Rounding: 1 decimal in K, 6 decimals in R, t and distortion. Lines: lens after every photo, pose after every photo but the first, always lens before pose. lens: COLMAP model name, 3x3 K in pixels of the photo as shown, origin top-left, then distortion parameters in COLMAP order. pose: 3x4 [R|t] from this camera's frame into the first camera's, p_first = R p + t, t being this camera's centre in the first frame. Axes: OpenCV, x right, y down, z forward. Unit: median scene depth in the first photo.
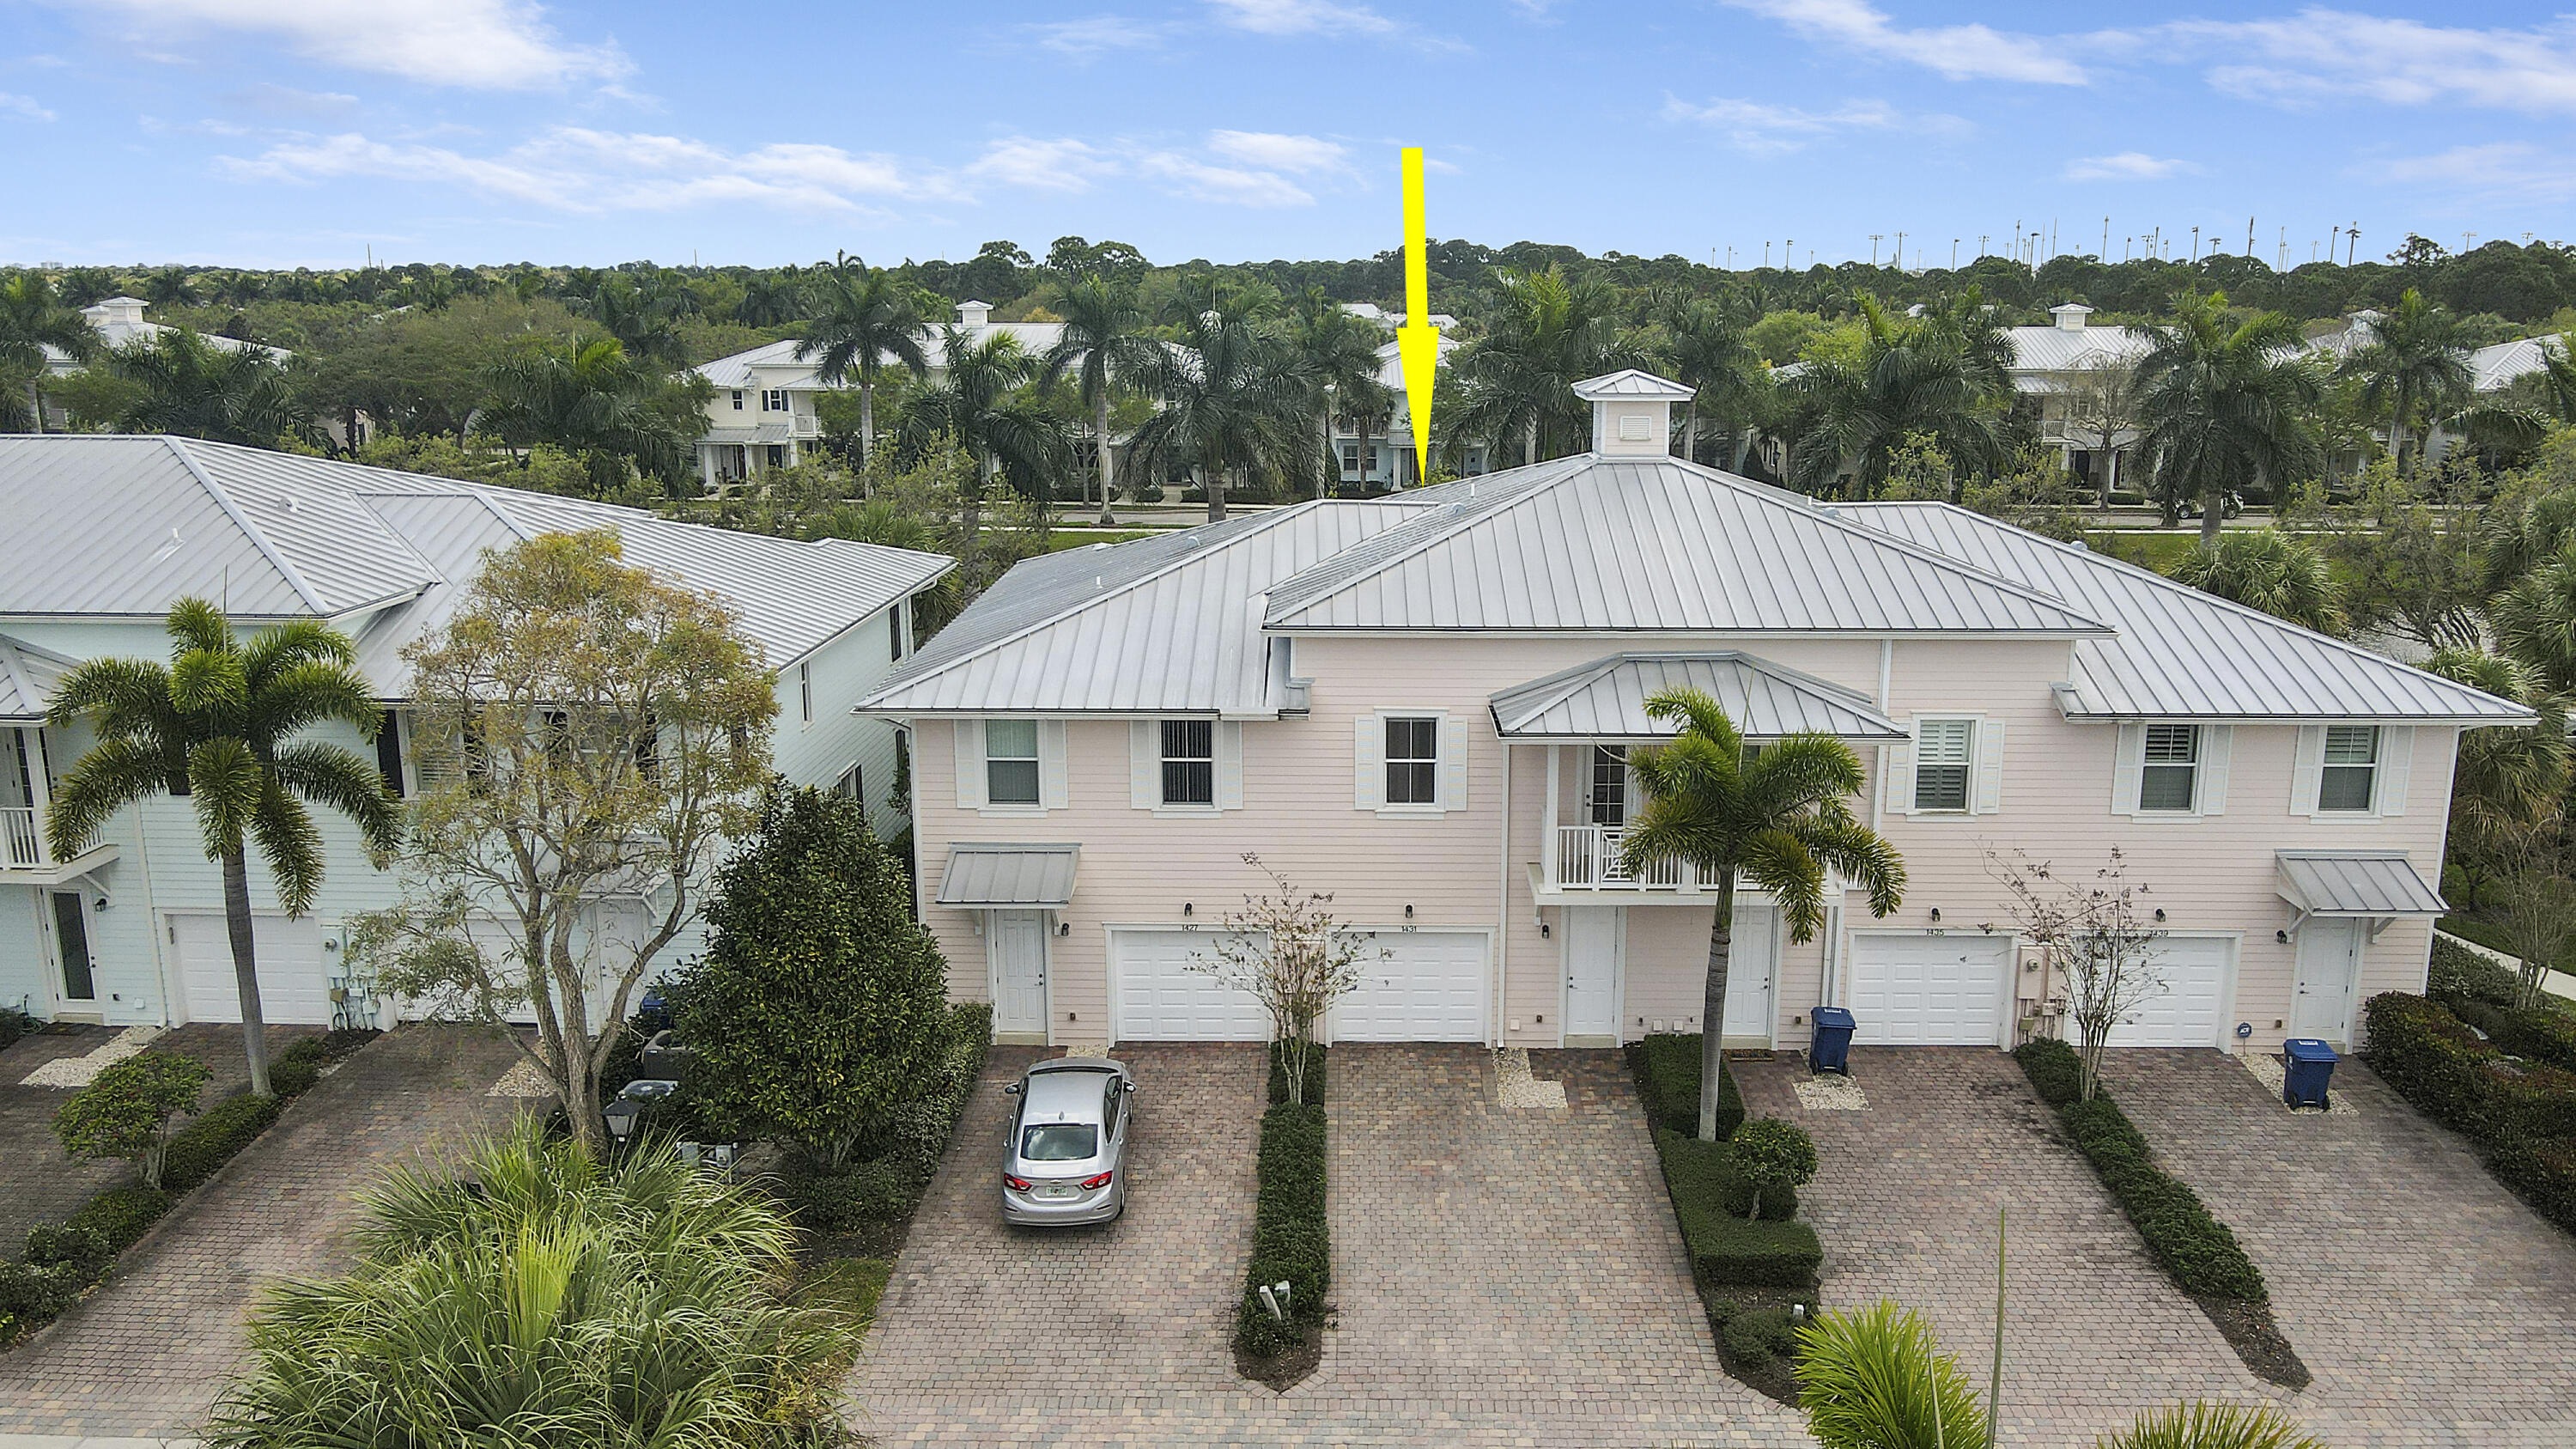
lens RADIAL K [[1858.5, 0, 1288.0], [0, 1858.5, 724.5], [0, 0, 1]] dist [0.001695, 0.003607]
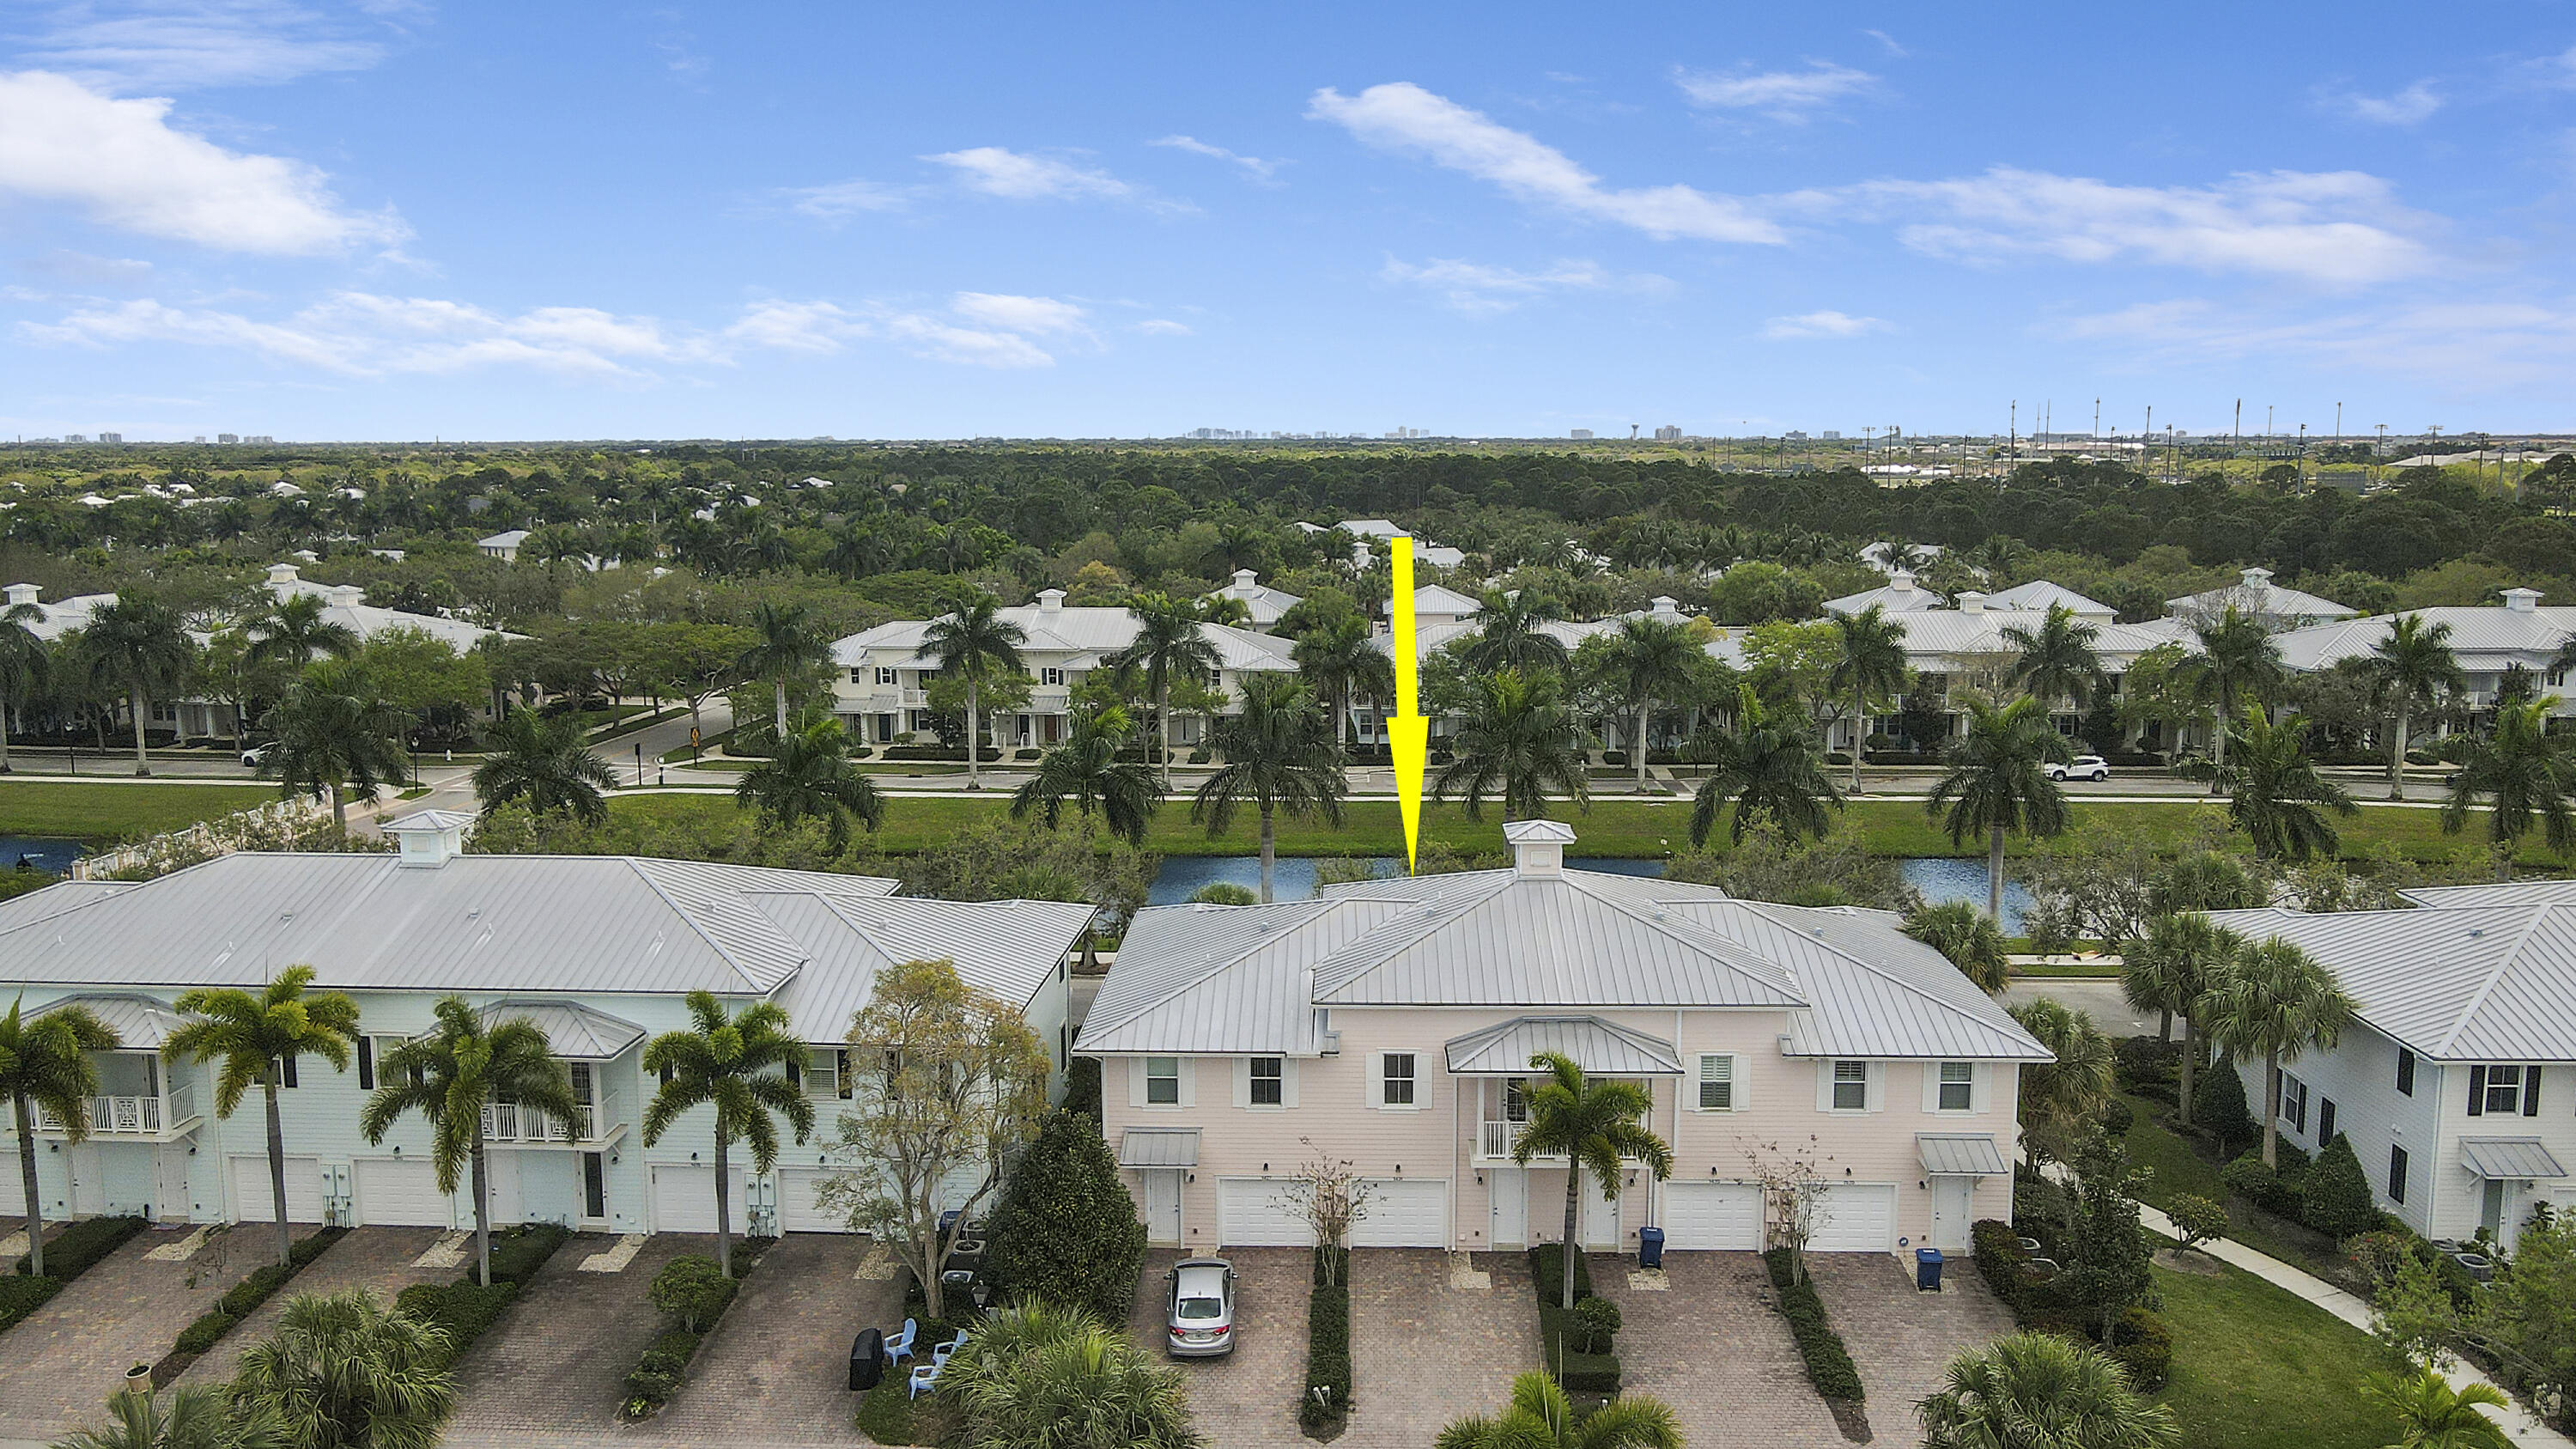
lens RADIAL K [[1839.8, 0, 1291.3], [0, 1839.8, 766.5], [0, 0, 1]] dist [-0.002796, 0.004750]
pose [[0.999967, 0.001567, -0.007993, -0.018889], [-0.002070, 0.997991, -0.063329, -0.160475], [0.007877, 0.063343, 0.997961, -0.697957]]
